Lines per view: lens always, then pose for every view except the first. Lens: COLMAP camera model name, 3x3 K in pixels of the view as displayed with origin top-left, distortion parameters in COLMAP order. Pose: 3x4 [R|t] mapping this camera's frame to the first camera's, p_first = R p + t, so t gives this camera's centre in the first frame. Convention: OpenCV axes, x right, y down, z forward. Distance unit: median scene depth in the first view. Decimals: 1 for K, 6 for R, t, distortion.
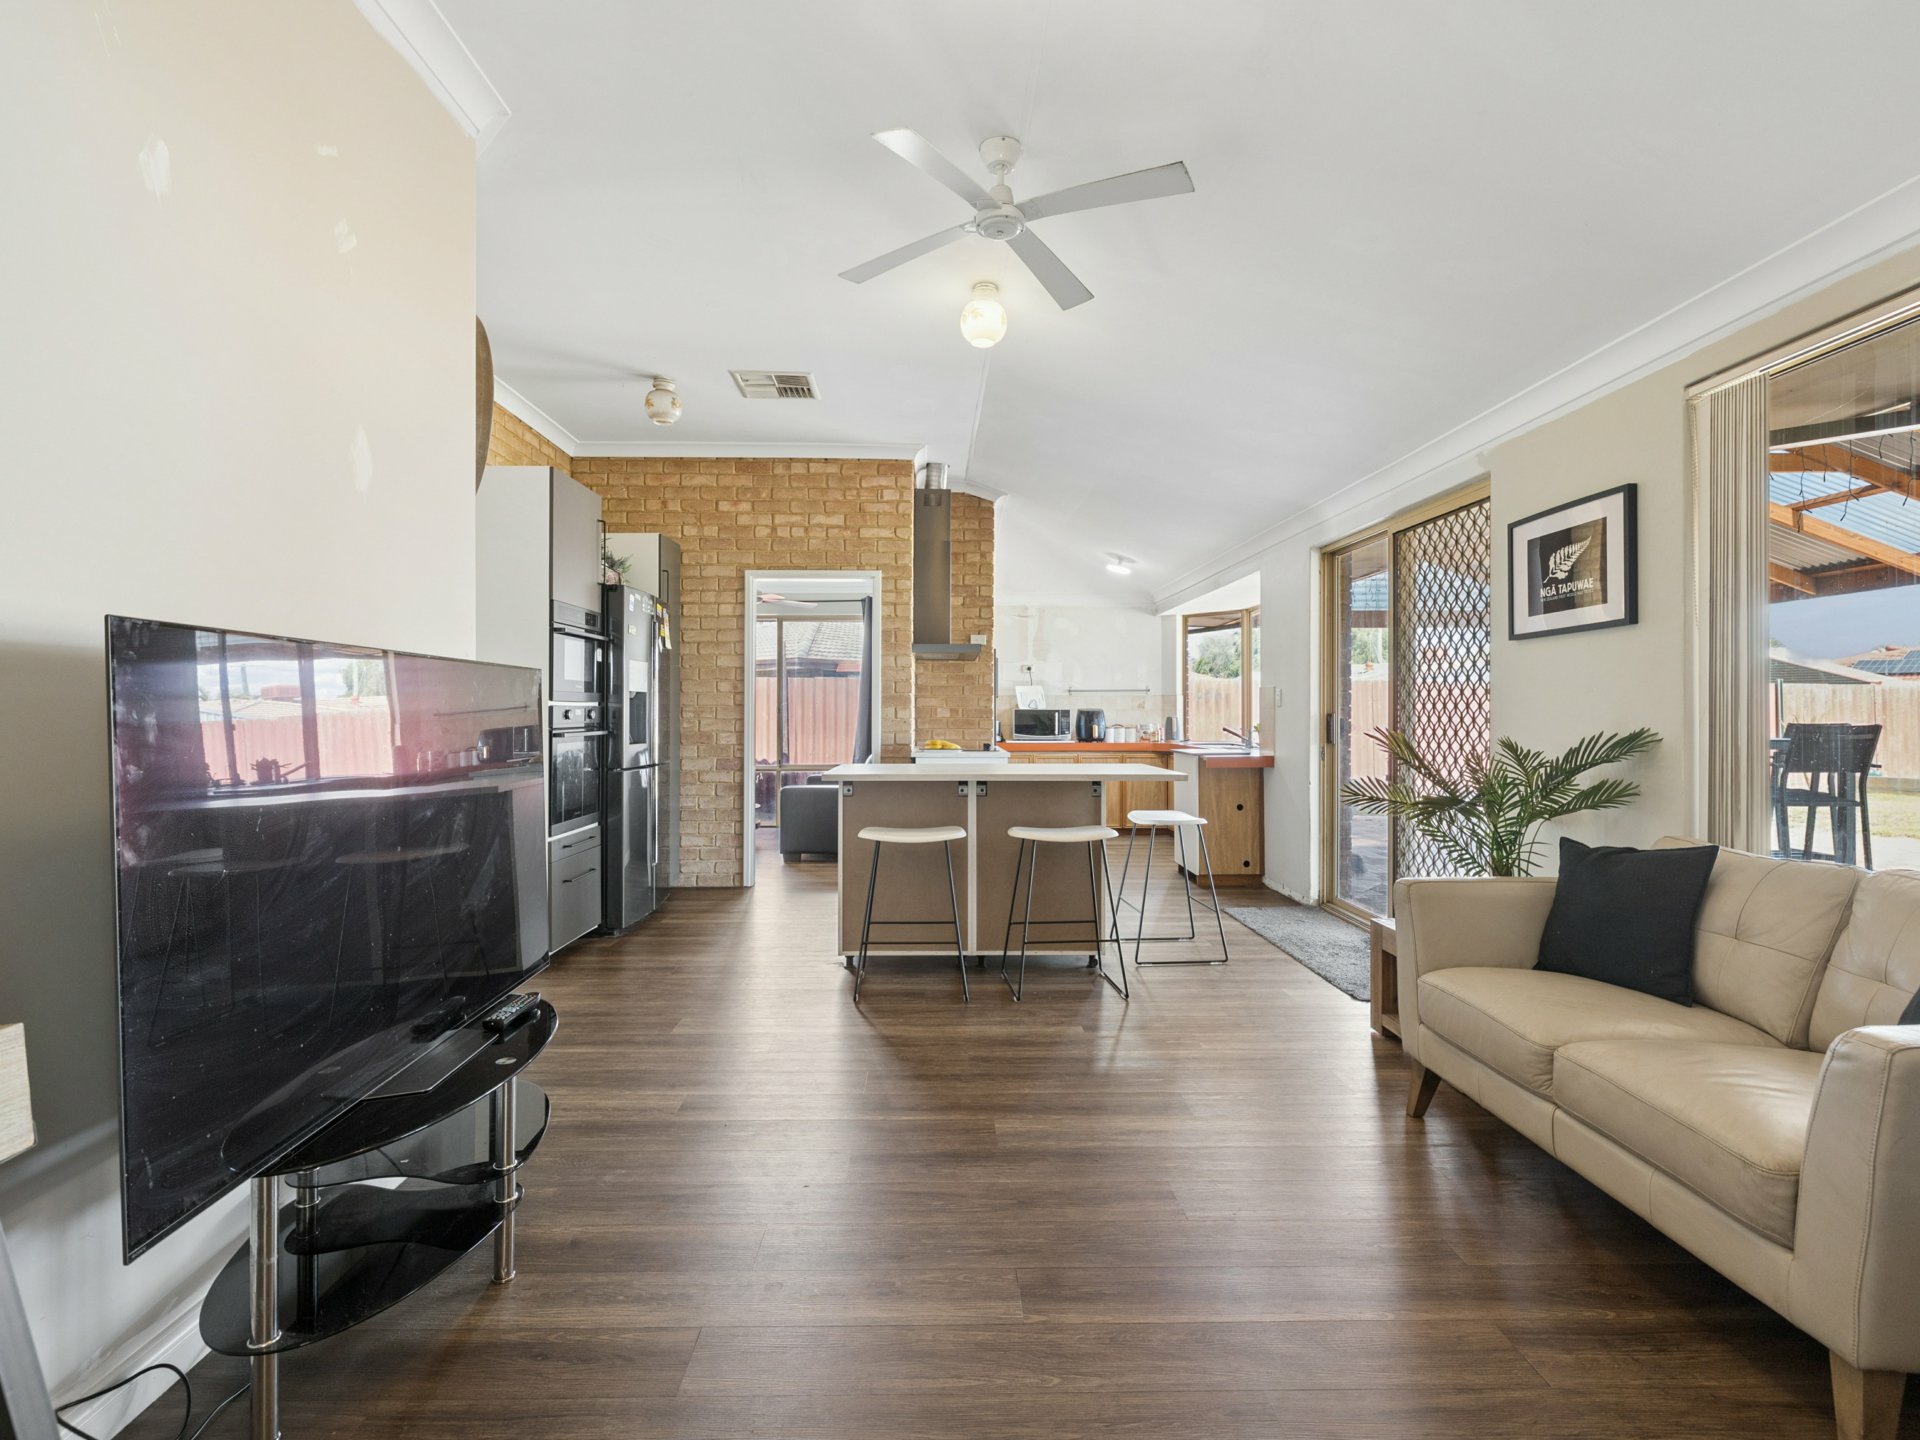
lens RADIAL K [[936.1, 0, 950.8], [0, 936.1, 714.2], [0, 0, 1]] dist [-0.003555, 0.003028]
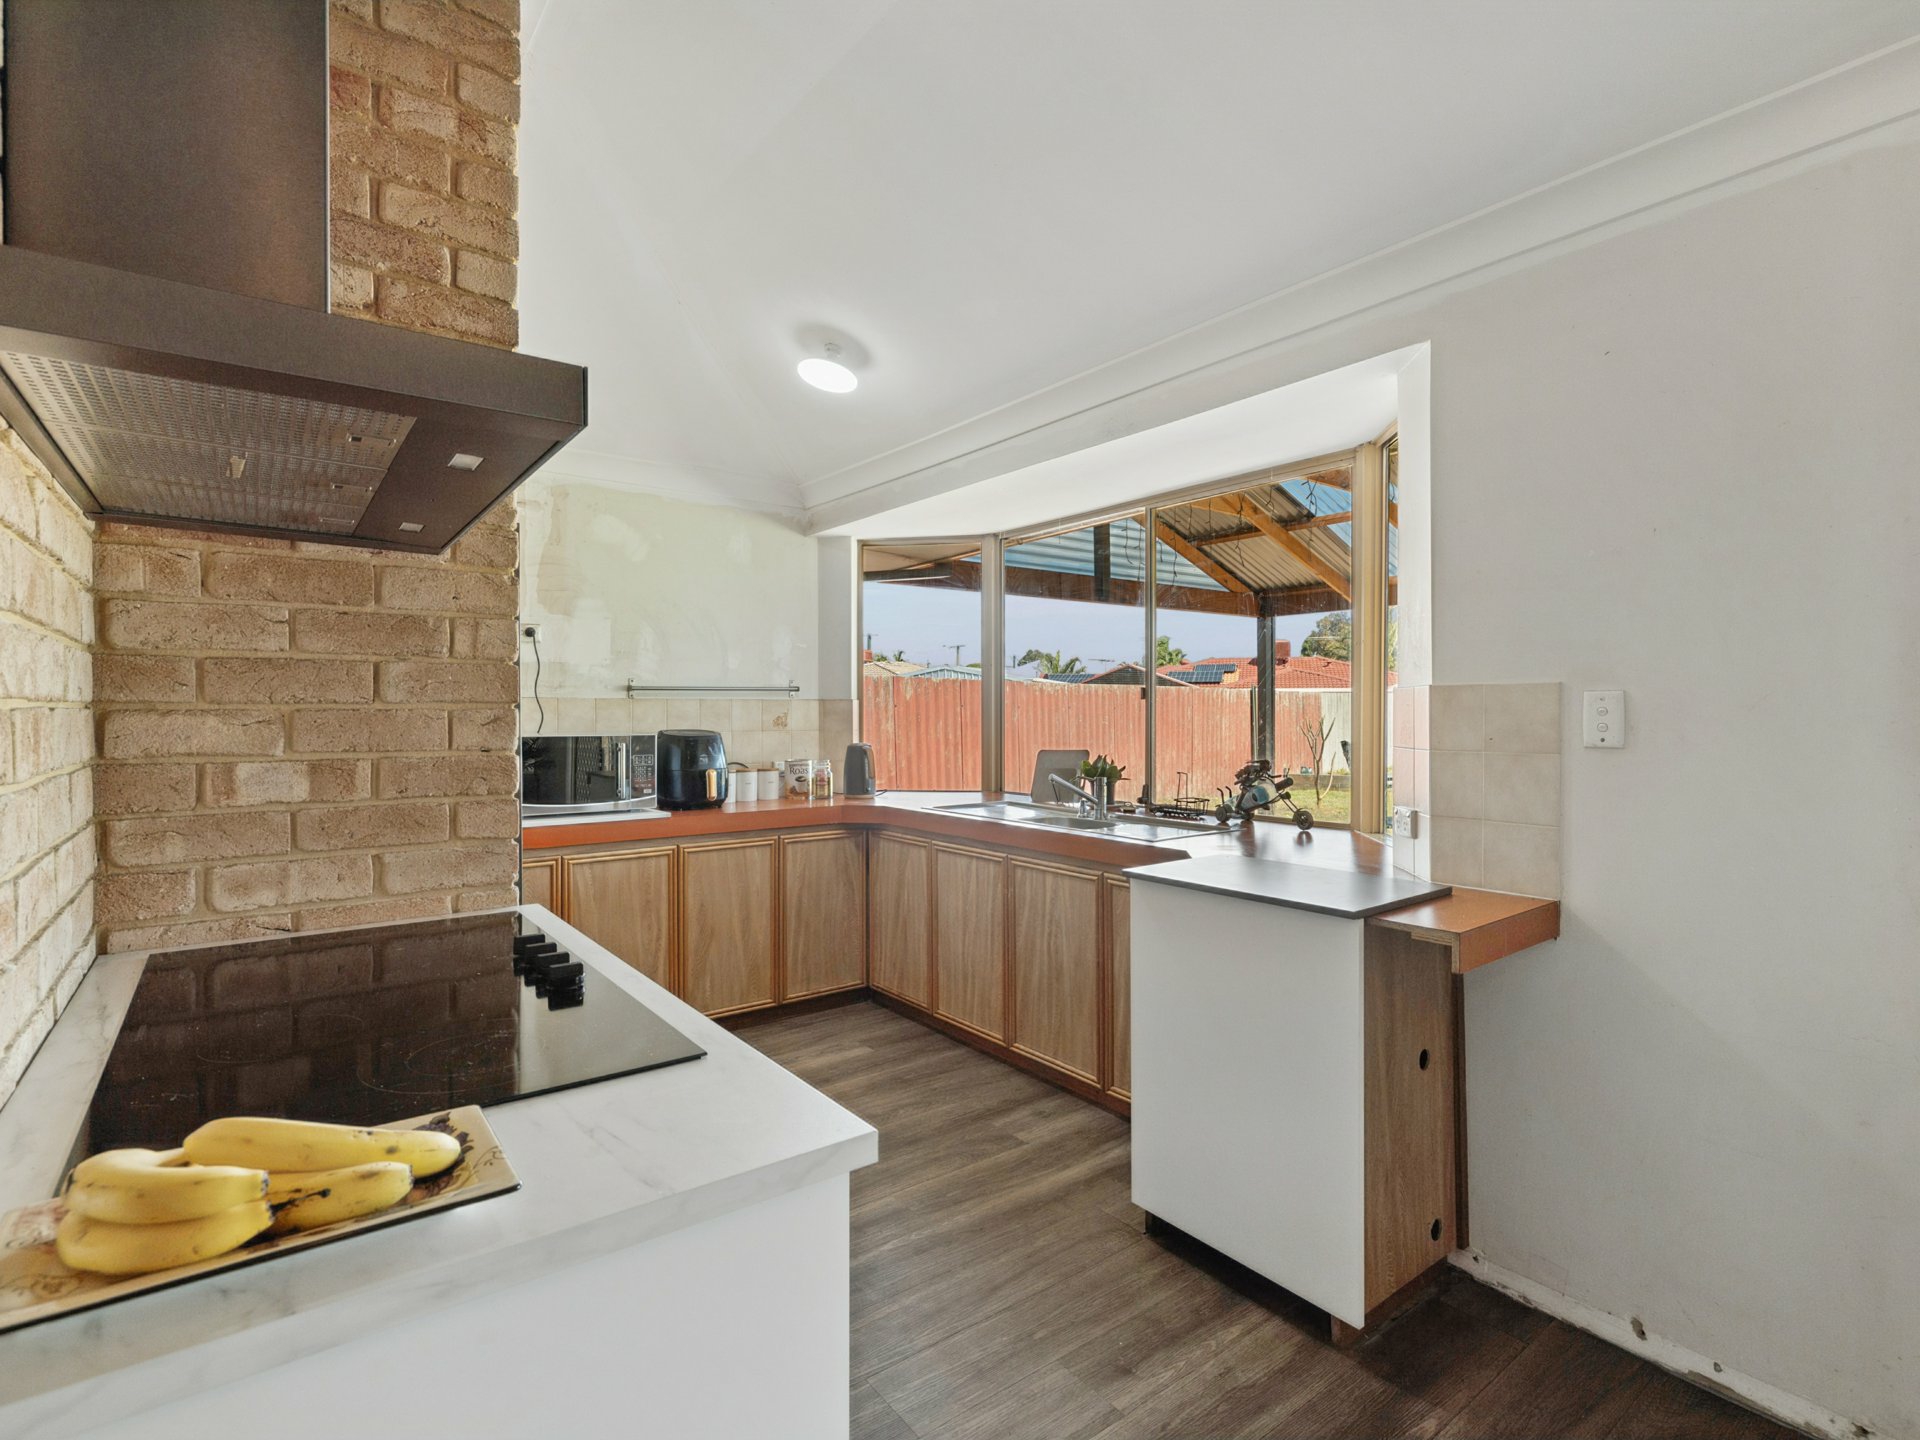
lens RADIAL K [[936.1, 0, 955.3], [0, 936.1, 713.5], [0, 0, 1]] dist [-0.003555, 0.003028]
pose [[0.808375, -0.003580, 0.588658, -0.008442], [0.003665, 0.999993, 0.001049, -0.019858], [-0.588657, 0.001309, 0.808382, 0.847990]]
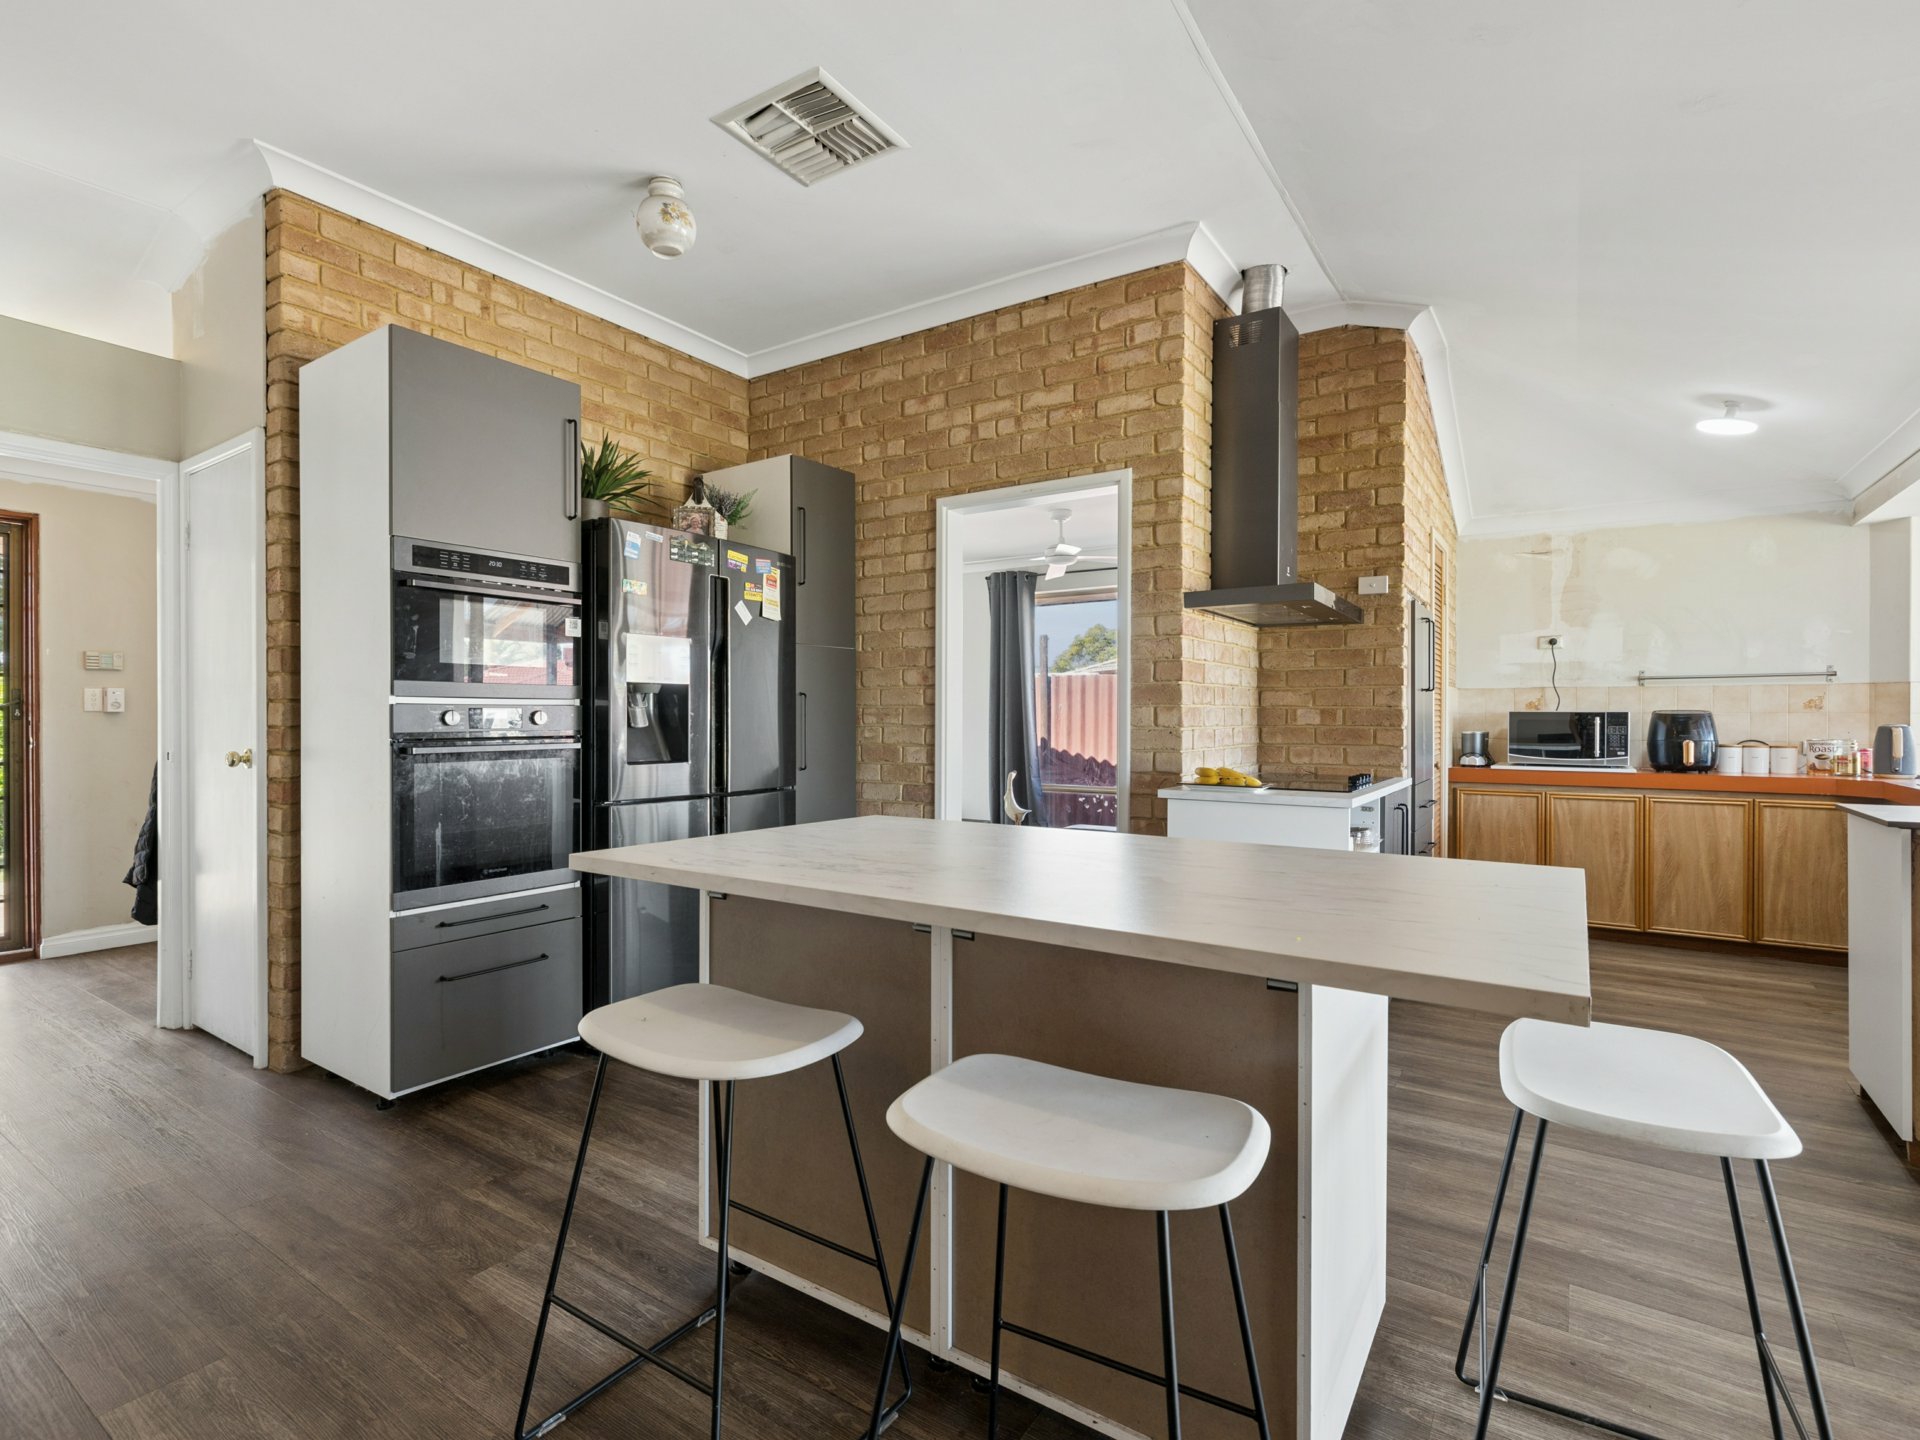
lens RADIAL K [[936.1, 0, 949.0], [0, 936.1, 722.8], [0, 0, 1]] dist [-0.003555, 0.003028]
pose [[0.821001, 0.003002, -0.570919, 0.161351], [-0.001824, 0.999995, 0.002635, 0.001213], [0.570924, -0.001122, 0.821002, 0.465584]]
